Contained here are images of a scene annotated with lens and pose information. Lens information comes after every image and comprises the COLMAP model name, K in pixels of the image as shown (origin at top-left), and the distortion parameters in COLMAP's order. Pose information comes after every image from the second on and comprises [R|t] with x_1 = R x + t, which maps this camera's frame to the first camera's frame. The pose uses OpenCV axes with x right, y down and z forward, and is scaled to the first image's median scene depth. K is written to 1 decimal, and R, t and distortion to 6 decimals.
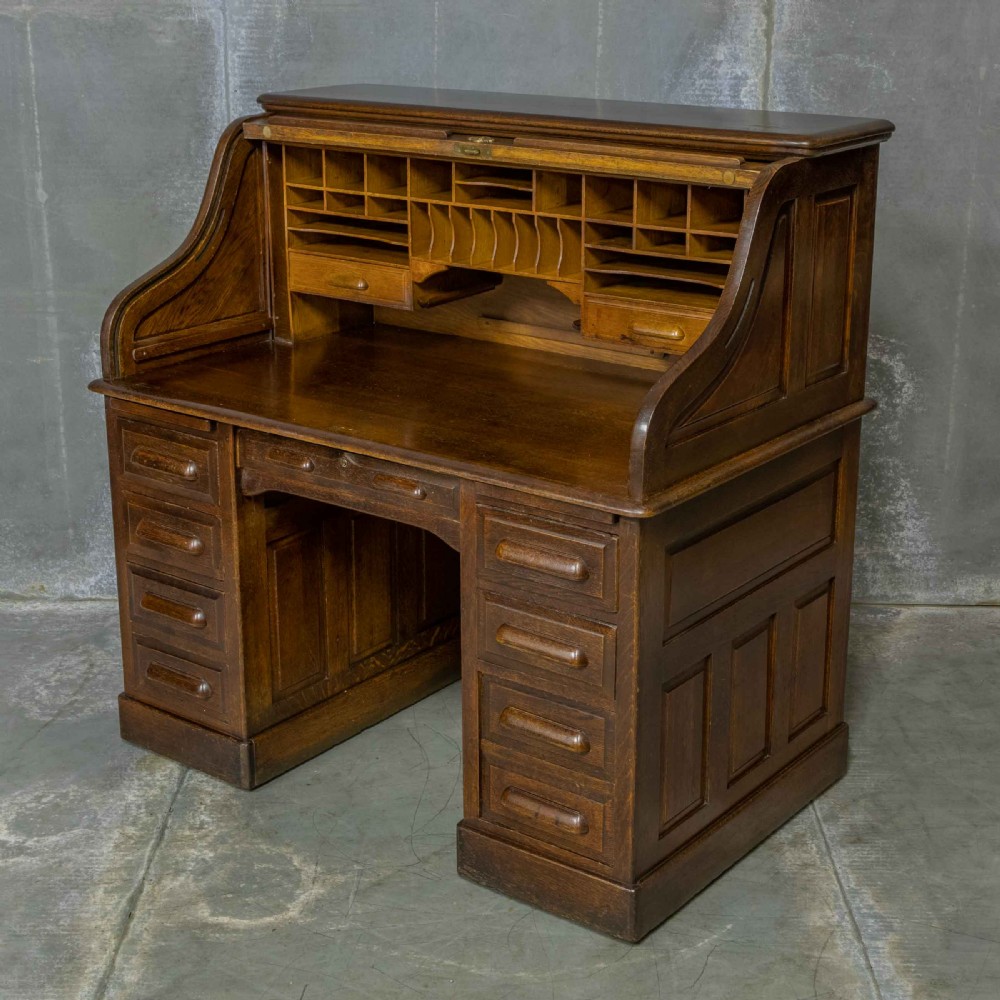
lens RADIAL K [[1752.4, 0, 488.9], [0, 1752.4, 447.6], [0, 0, 1]] dist [-0.021891, 0.106129]
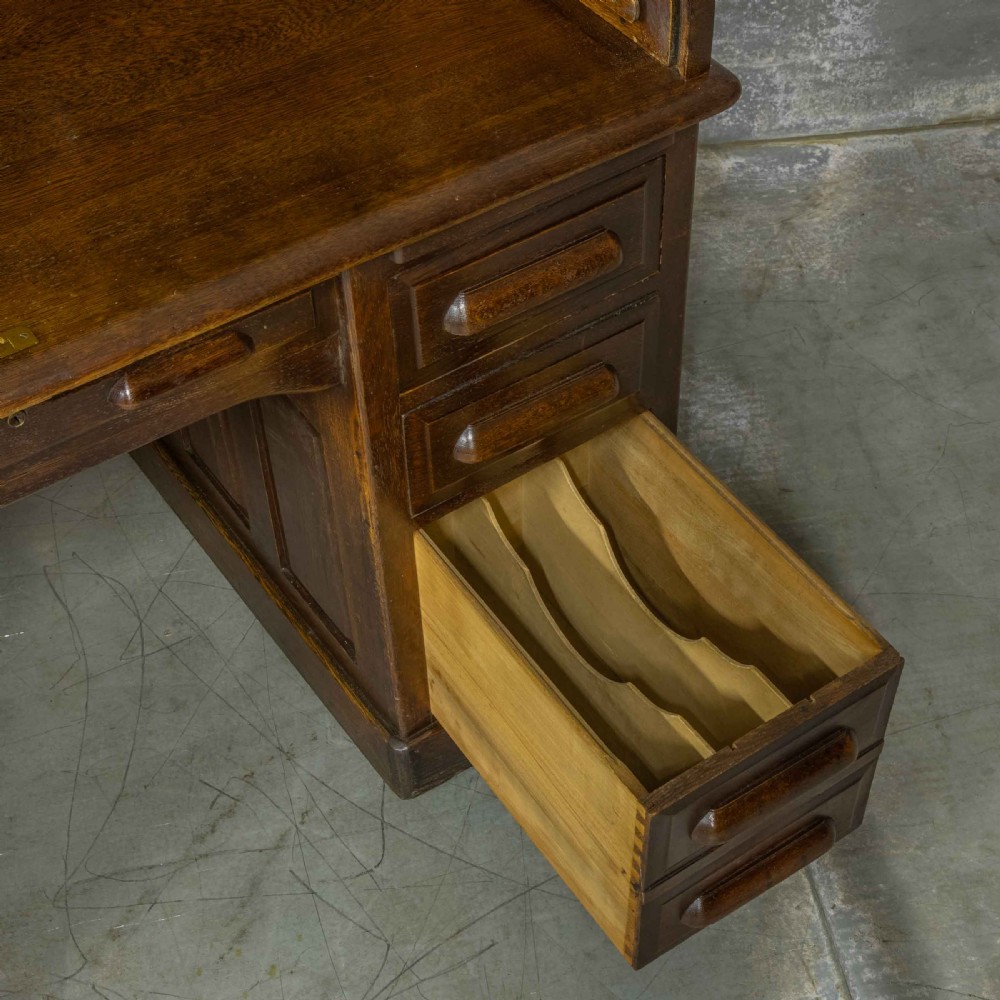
lens RADIAL K [[1709.0, 0, 581.3], [0, 1709.0, 538.1], [0, 0, 1]] dist [-0.006048, 0.032658]
pose [[0.980801, -0.137786, 0.138000, 0.047282], [0.046754, 0.853162, 0.519546, -0.123119], [-0.189322, -0.503119, 0.843225, 0.465933]]
